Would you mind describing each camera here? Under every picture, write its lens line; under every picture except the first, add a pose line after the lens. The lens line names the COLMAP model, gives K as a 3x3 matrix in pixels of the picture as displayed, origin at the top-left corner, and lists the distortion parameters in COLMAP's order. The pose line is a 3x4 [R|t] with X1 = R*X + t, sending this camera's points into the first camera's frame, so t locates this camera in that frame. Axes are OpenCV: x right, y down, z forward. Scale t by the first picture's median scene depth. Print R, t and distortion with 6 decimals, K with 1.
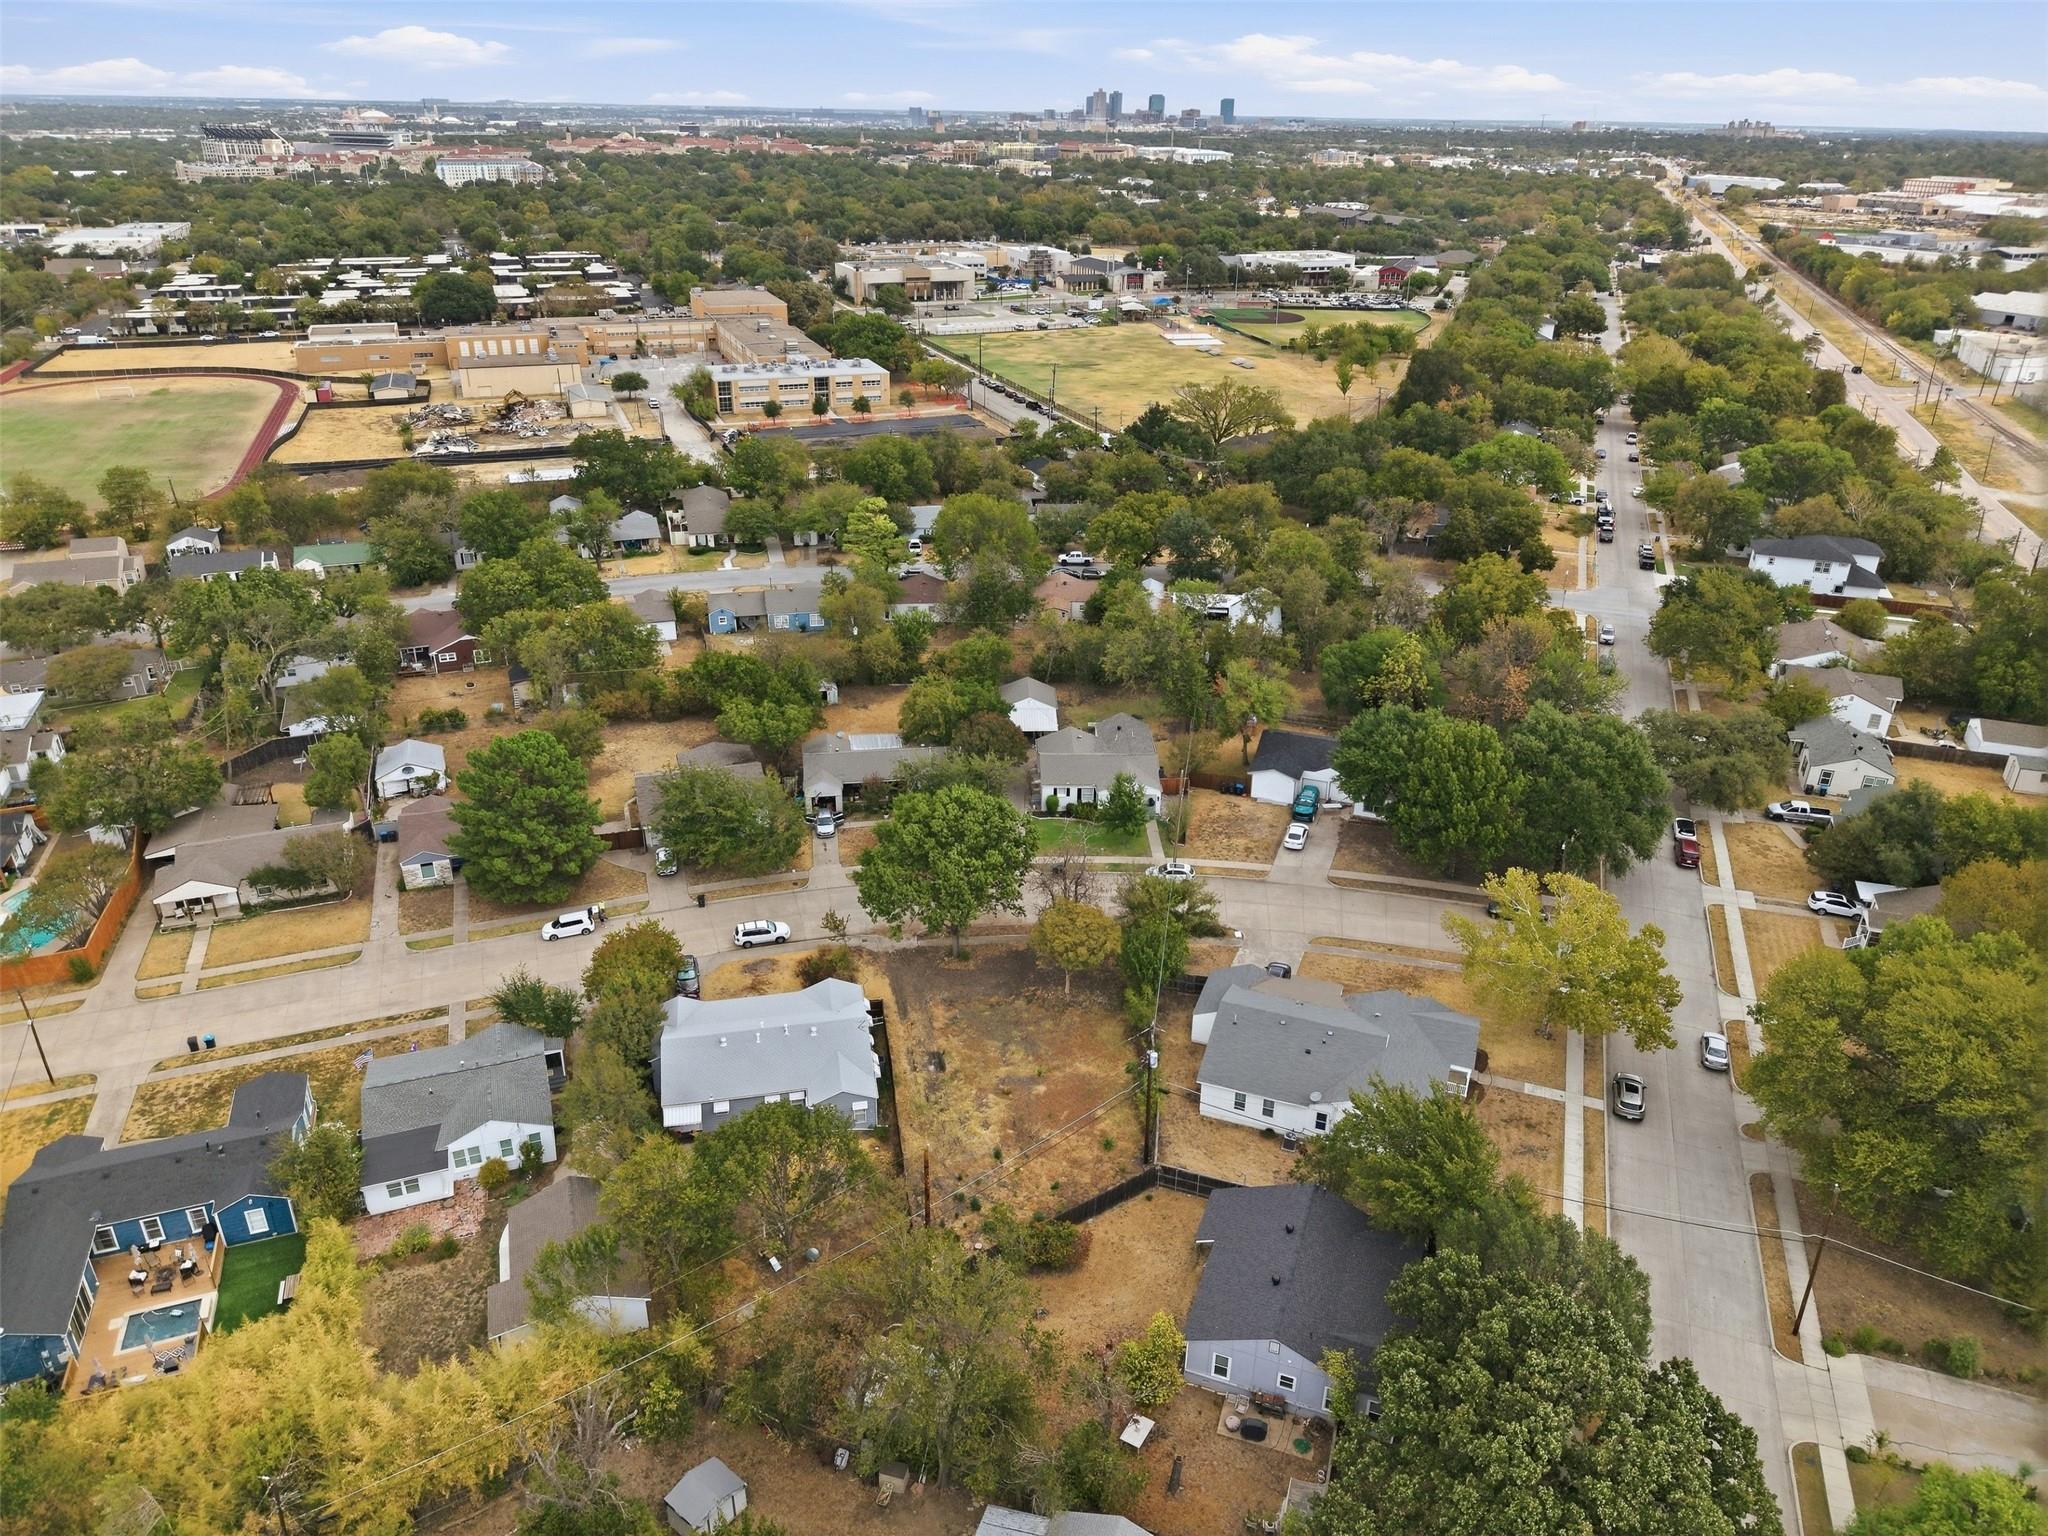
lens RADIAL K [[1375.8, 0, 1029.2], [0, 1375.8, 765.3], [0, 0, 1]] dist [0.024486, -0.022593]
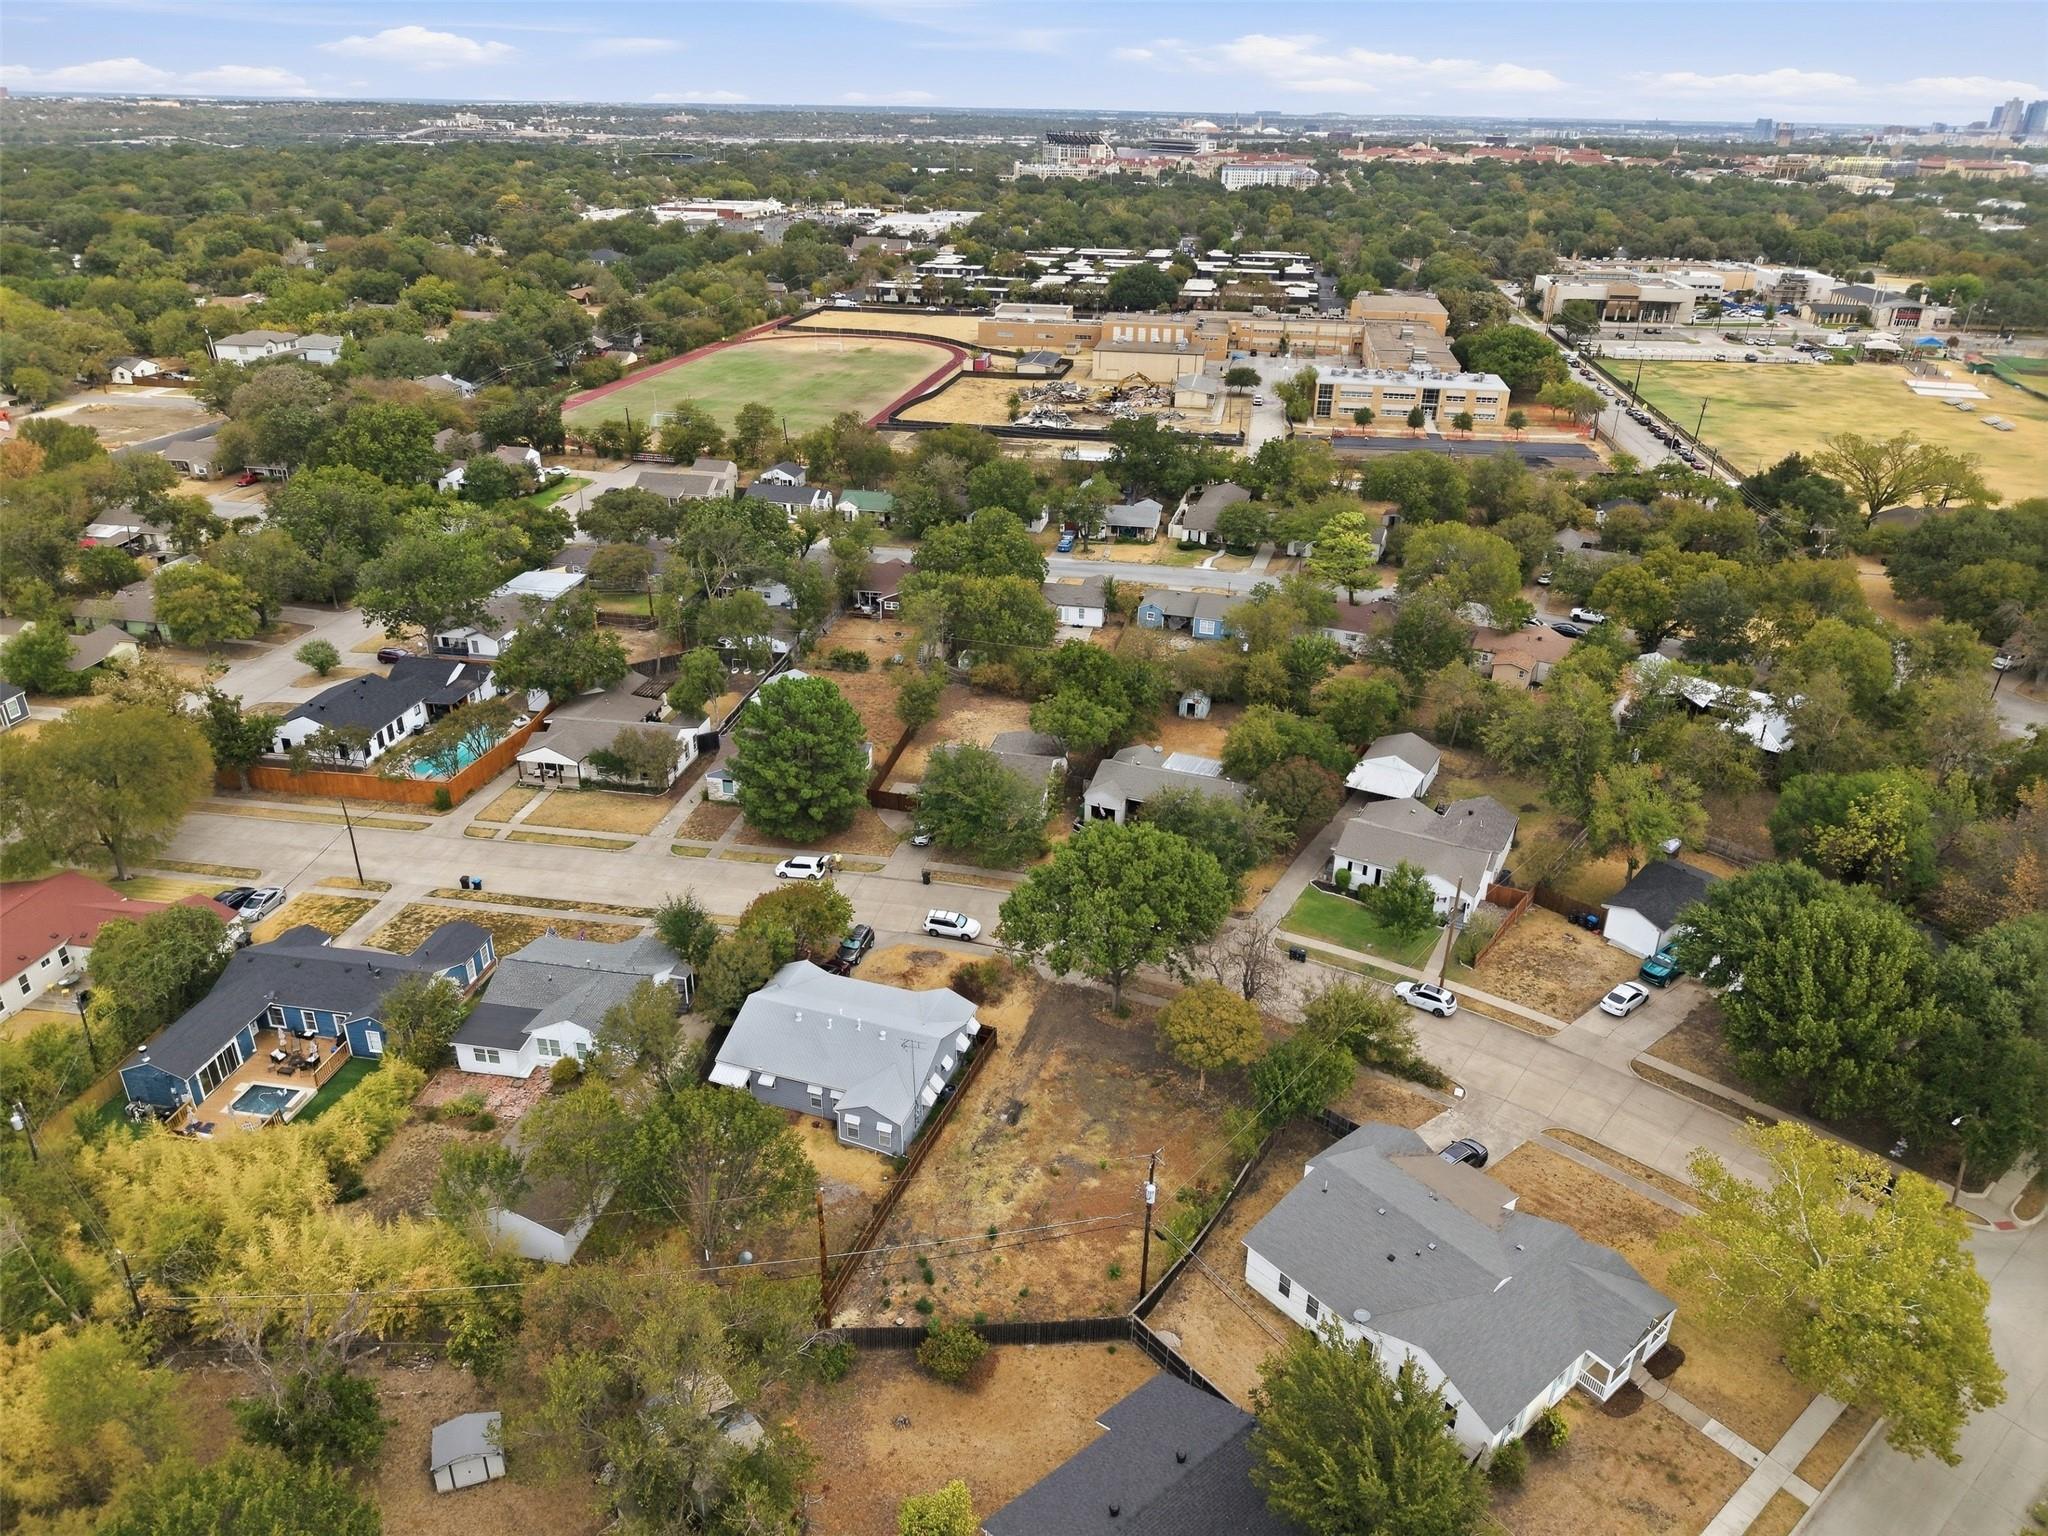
lens RADIAL K [[1375.8, 0, 1025.2], [0, 1375.8, 768.8], [0, 0, 1]] dist [0.024486, -0.022593]
pose [[0.862174, 0.219304, -0.456686, 0.138715], [-0.221769, 0.973868, 0.048982, -0.022939], [0.455494, 0.059048, 0.888279, 0.086650]]
